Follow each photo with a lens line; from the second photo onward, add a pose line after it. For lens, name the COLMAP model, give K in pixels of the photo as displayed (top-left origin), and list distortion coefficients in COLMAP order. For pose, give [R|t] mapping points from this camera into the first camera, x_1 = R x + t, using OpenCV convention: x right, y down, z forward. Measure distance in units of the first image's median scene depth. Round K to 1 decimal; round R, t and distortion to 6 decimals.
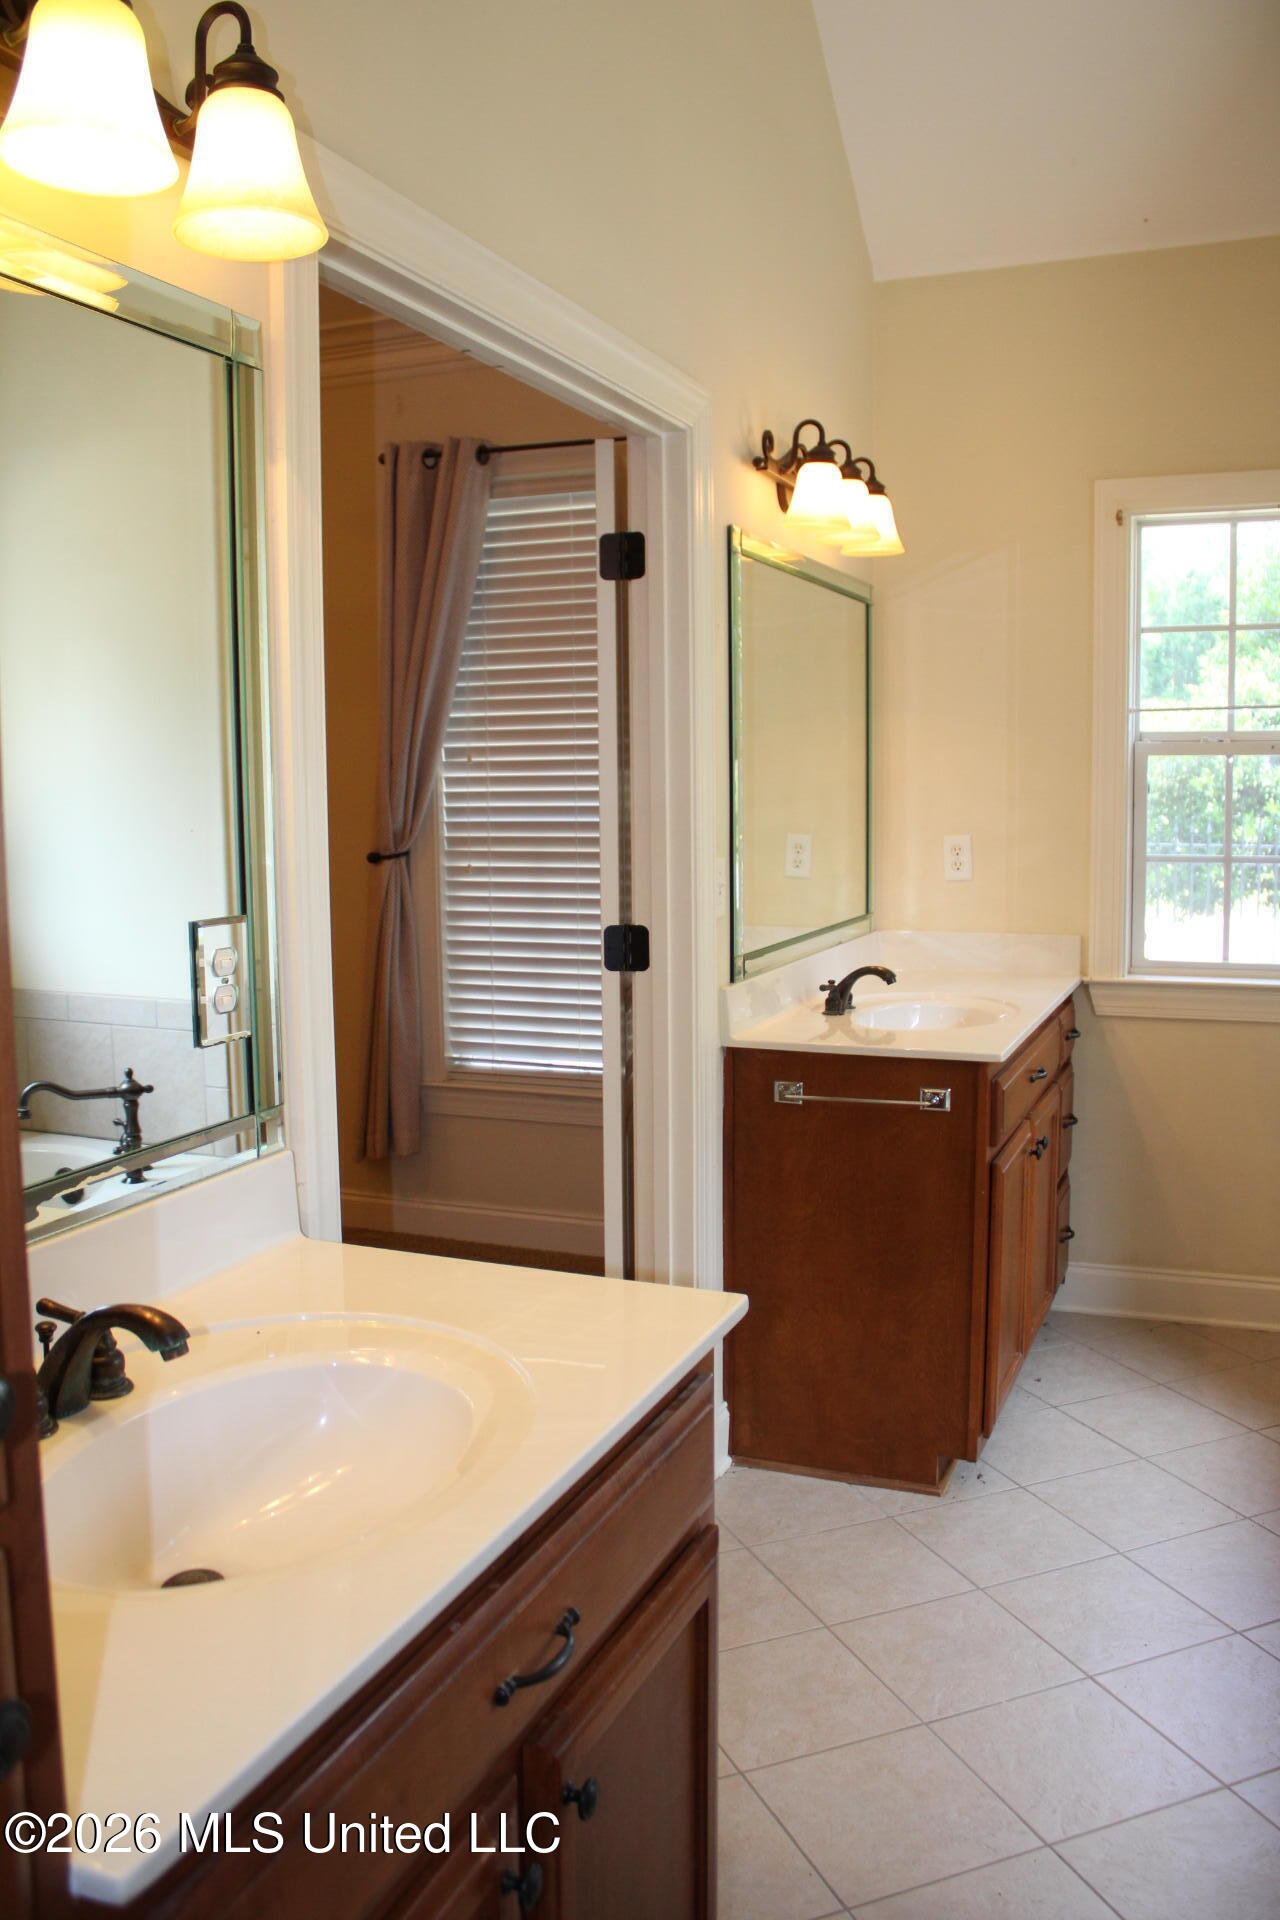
lens RADIAL K [[1616.5, 0, 640.0], [0, 1616.5, 960.0], [0, 0, 1]] dist [-0.149504, -0.000004]
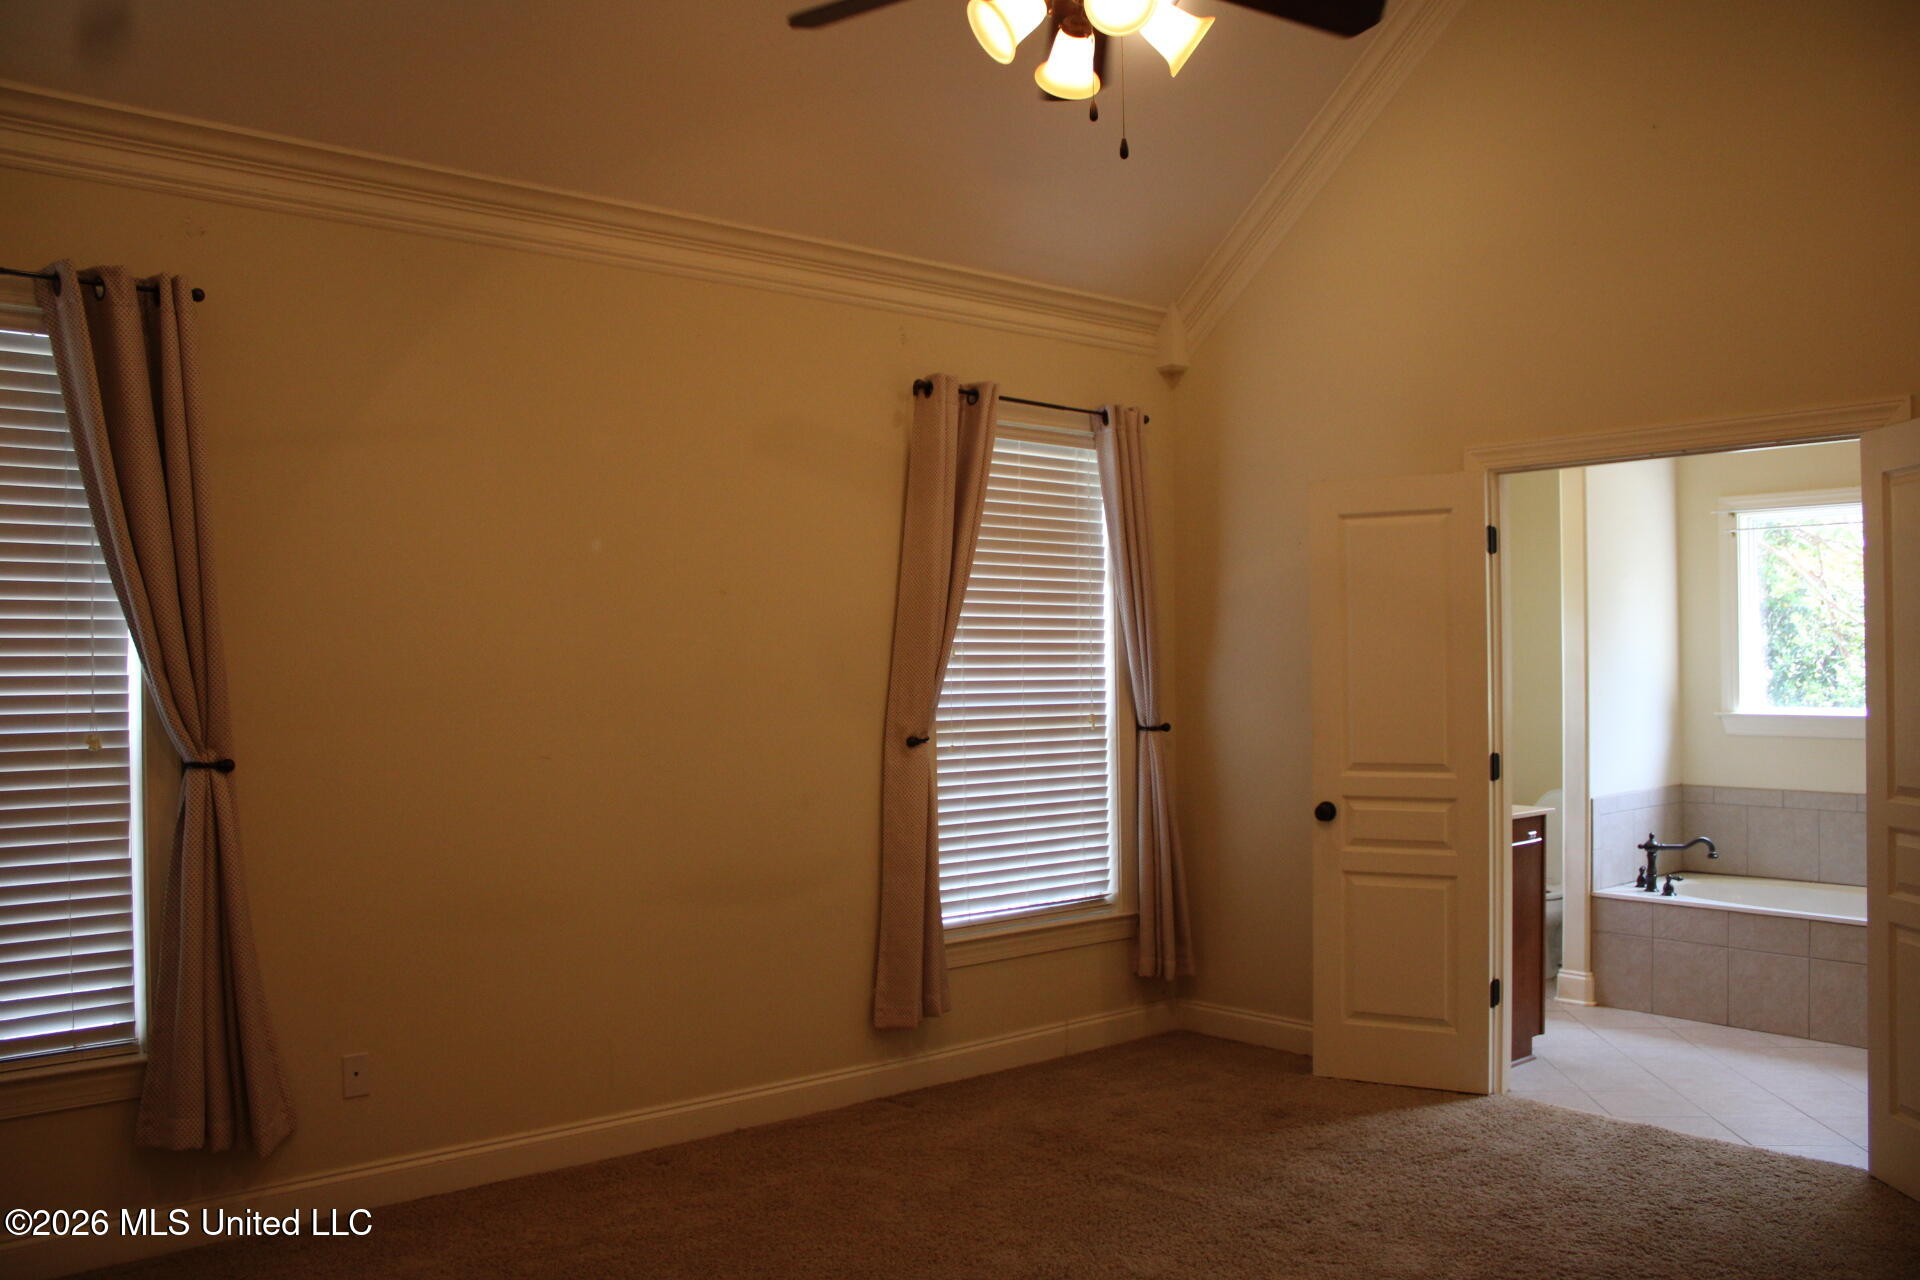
lens RADIAL K [[1616.5, 0, 960.0], [0, 1616.5, 640.0], [0, 0, 1]] dist [-0.149504, -0.000004]
pose [[0.454816, 0.019347, 0.890375, -1.168143], [0.103903, 0.991784, -0.074625, -0.048690], [-0.884504, 0.126453, 0.449069, 0.489087]]
